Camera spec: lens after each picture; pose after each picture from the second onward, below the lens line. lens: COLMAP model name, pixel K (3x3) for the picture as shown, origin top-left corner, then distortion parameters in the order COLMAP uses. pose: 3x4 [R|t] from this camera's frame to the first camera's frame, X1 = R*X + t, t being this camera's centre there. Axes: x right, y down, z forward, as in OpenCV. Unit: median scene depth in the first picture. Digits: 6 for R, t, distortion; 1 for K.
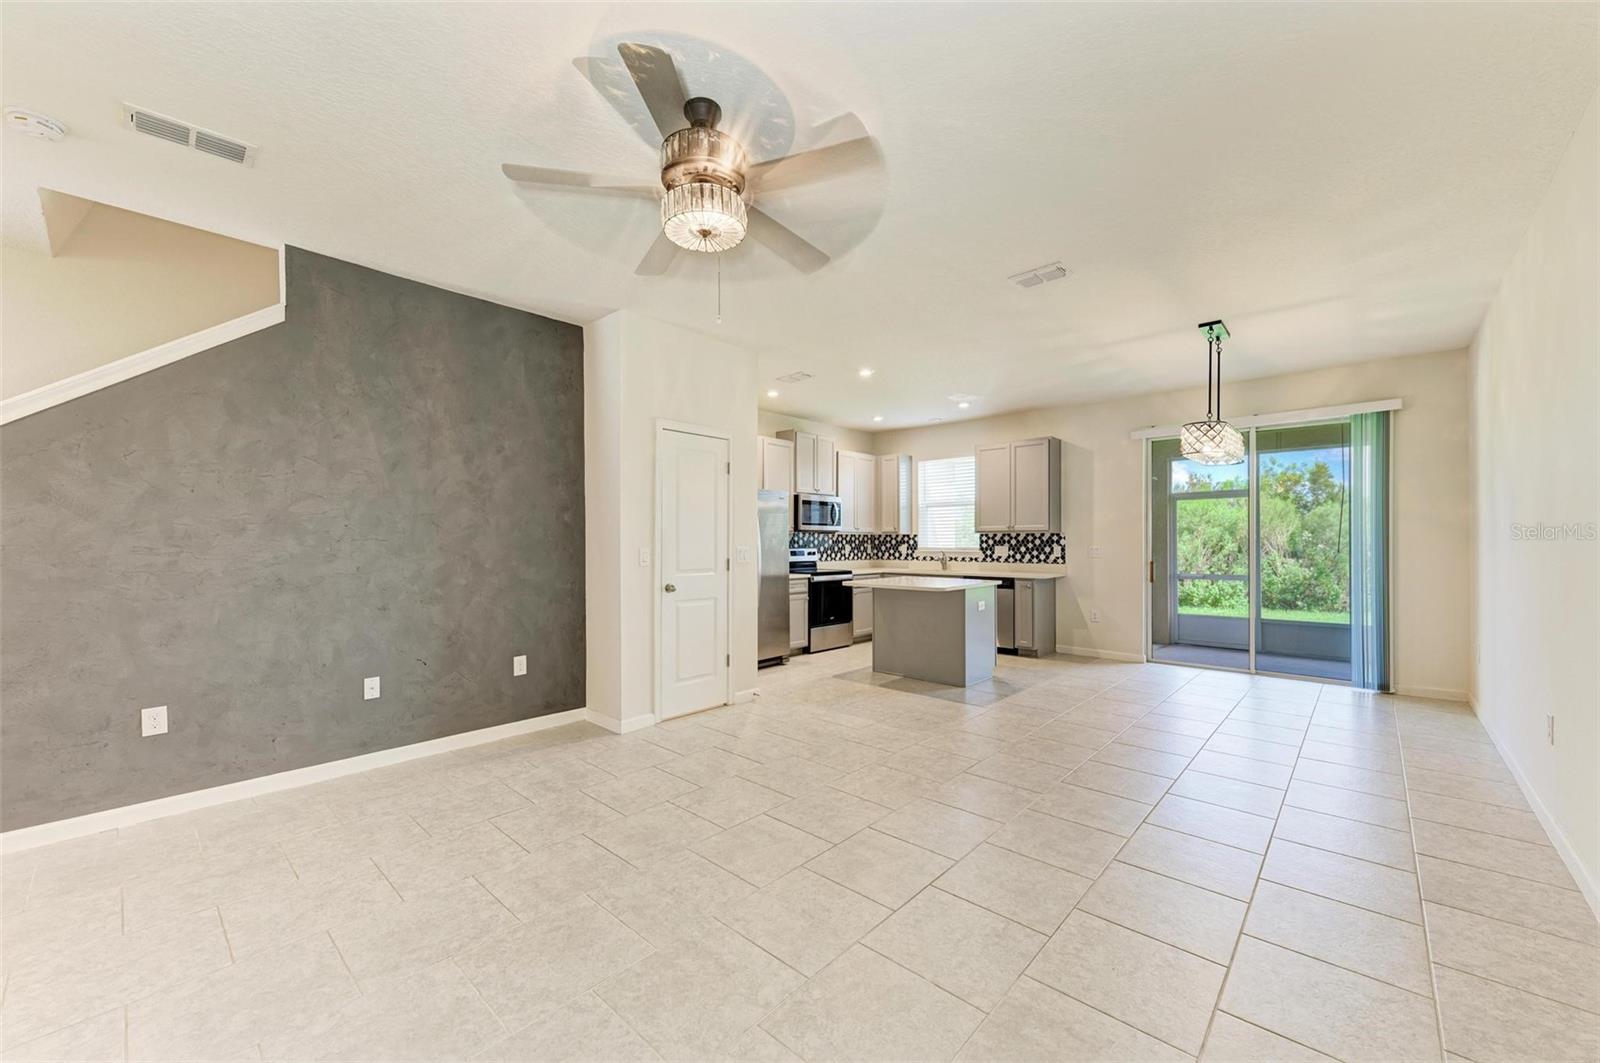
lens RADIAL K [[624.8, 0, 795.5], [0, 624.8, 550.8], [0, 0, 1]] dist [0.021066, -0.000176]
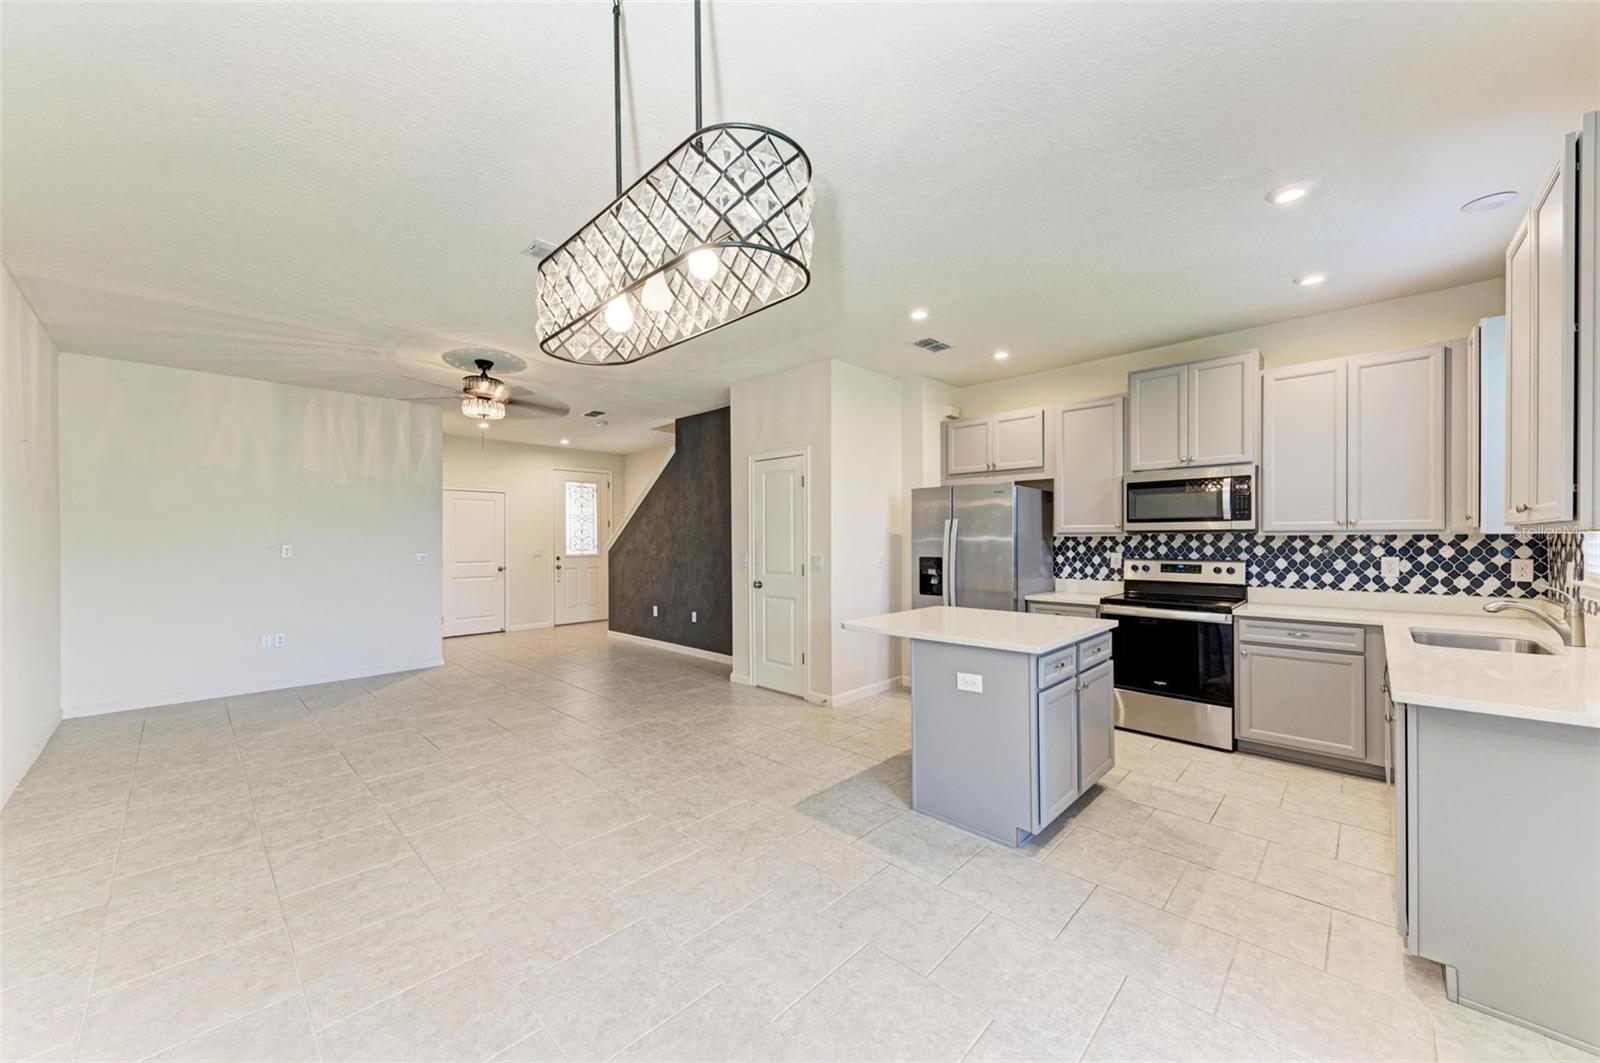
lens RADIAL K [[585.6, 0, 792.3], [0, 585.6, 539.7], [0, 0, 1]] dist [-0.001424, -0.001855]
pose [[-0.036765, -0.005912, -0.999306, 0.595798], [-0.017425, 0.999834, -0.005275, -0.014622], [0.999172, 0.017219, -0.036862, 0.672714]]
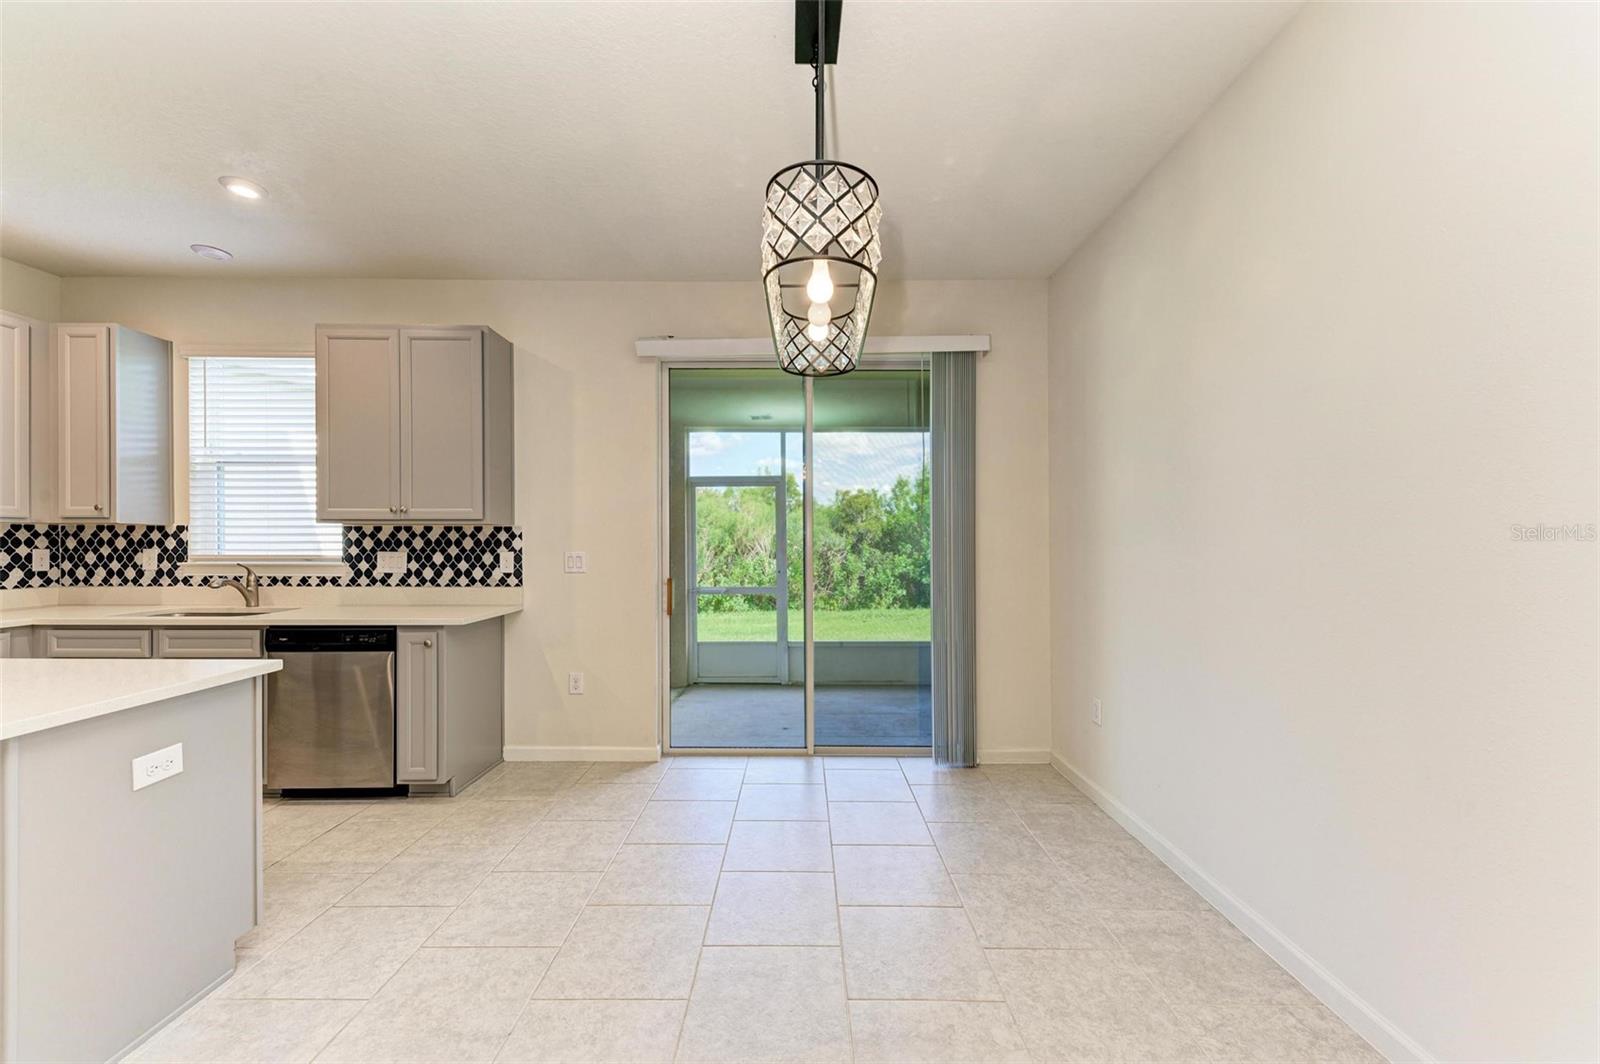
lens RADIAL K [[624.8, 0, 795.0], [0, 624.8, 538.1], [0, 0, 1]] dist [0.021066, -0.000176]
pose [[0.745364, 0.007996, 0.666609, 0.244058], [0.006283, 0.999799, -0.019018, -0.007355], [-0.666628, 0.018364, 0.745165, 0.447953]]
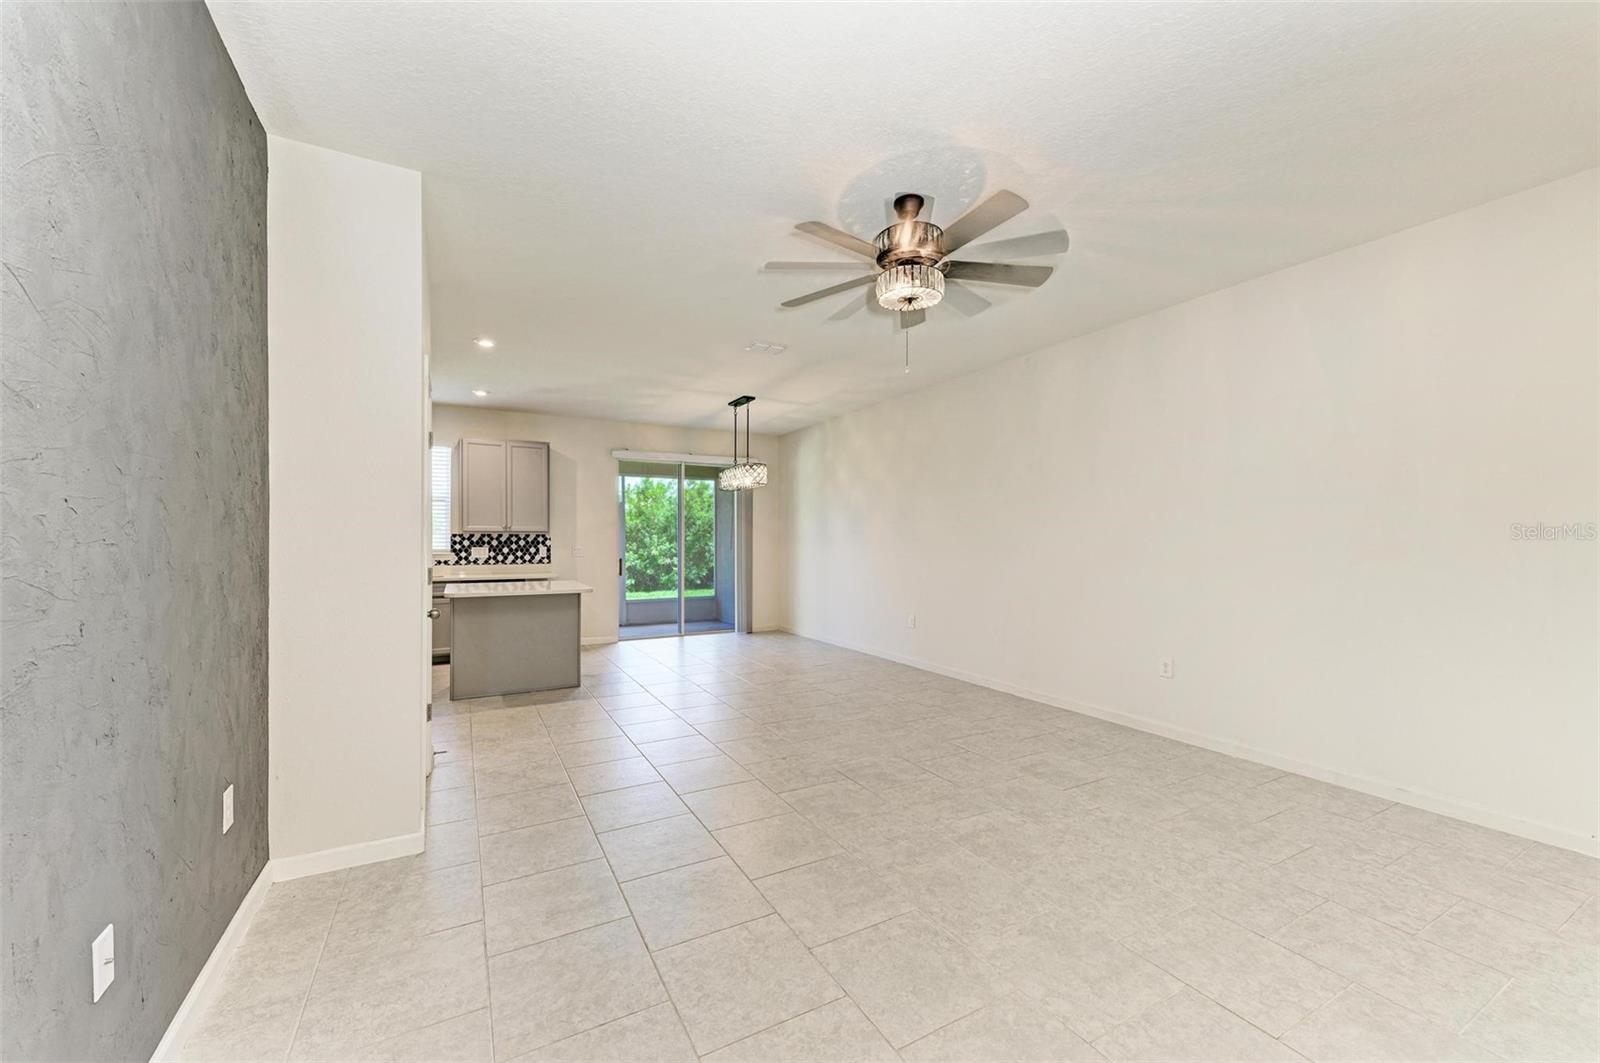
lens RADIAL K [[624.8, 0, 814.0], [0, 624.8, 541.5], [0, 0, 1]] dist [0.021066, -0.000176]
pose [[0.296935, 0.000830, 0.954897, -0.433855], [0.015457, 0.999864, -0.005676, -0.003274], [-0.954773, 0.016446, 0.296882, 0.249553]]
